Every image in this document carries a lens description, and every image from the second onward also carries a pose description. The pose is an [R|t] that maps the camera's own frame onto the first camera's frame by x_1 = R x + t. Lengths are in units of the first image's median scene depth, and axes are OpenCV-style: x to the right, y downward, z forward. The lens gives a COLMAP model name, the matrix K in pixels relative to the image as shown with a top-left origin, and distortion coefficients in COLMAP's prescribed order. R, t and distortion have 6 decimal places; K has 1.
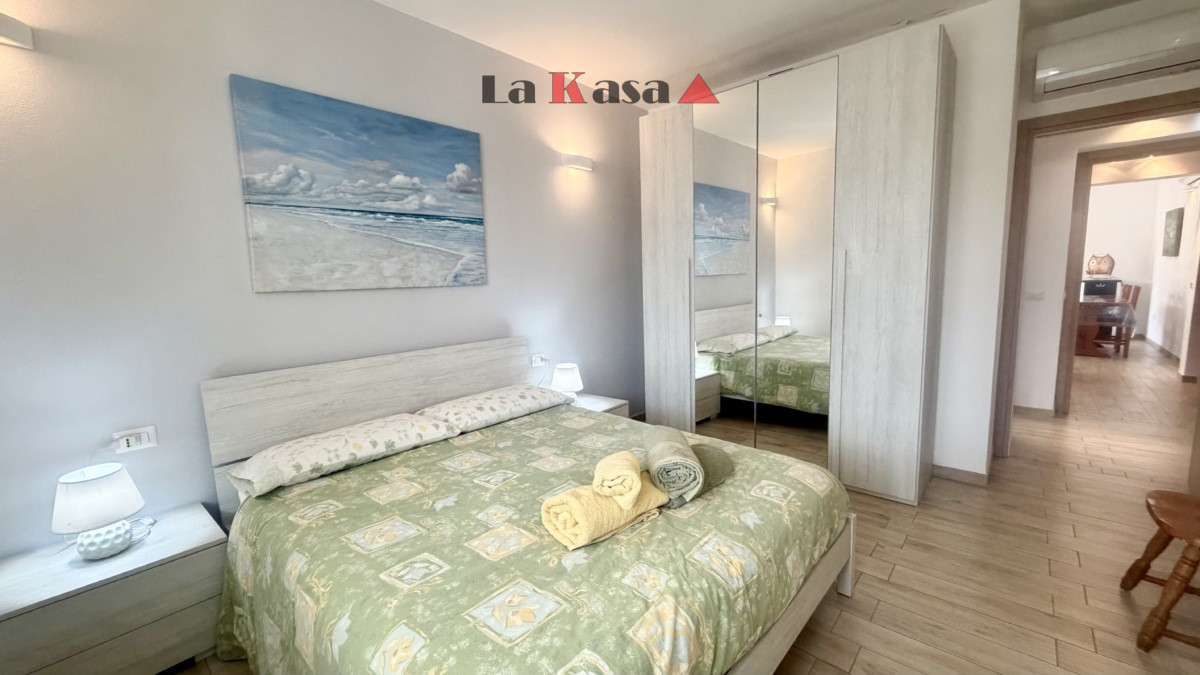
lens RADIAL K [[477.0, 0, 603.0], [0, 477.0, 340.0], [0, 0, 1]] dist [0.003284, -0.000202]
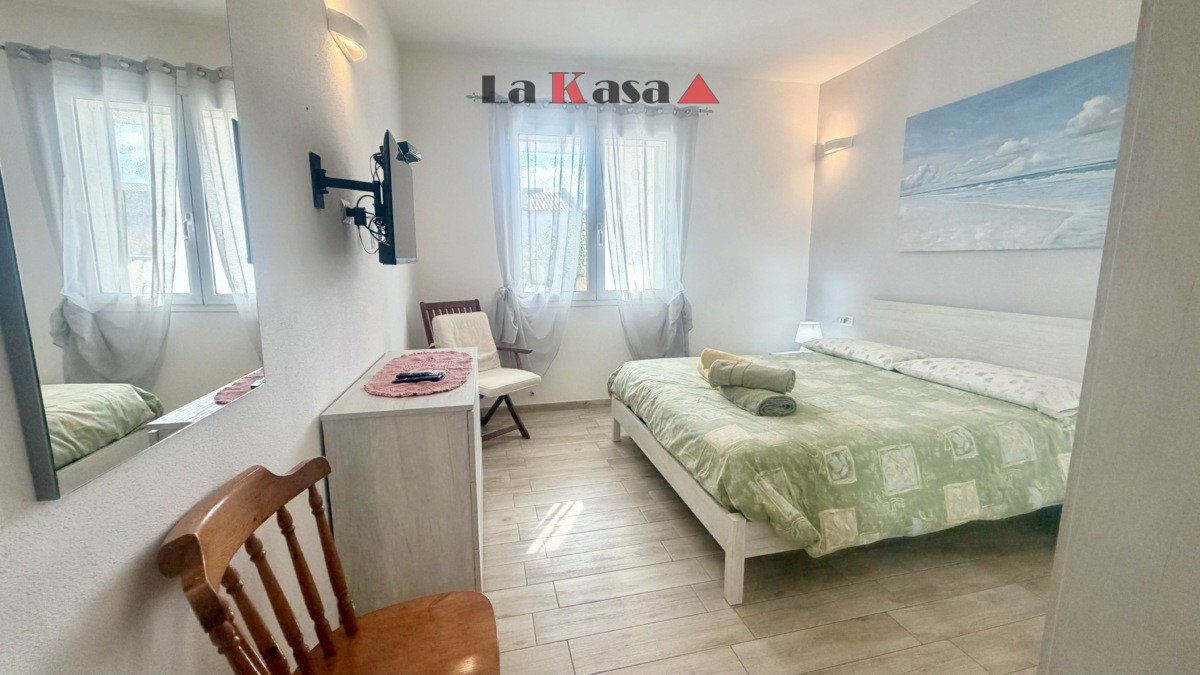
lens RADIAL K [[477.0, 0, 599.6], [0, 477.0, 332.4], [0, 0, 1]] dist [0.003284, -0.000202]
pose [[-0.566199, 0.157581, -0.809066, 1.006356], [-0.083061, 0.965652, 0.246207, -0.126124], [0.820073, 0.206604, -0.533662, 0.917223]]
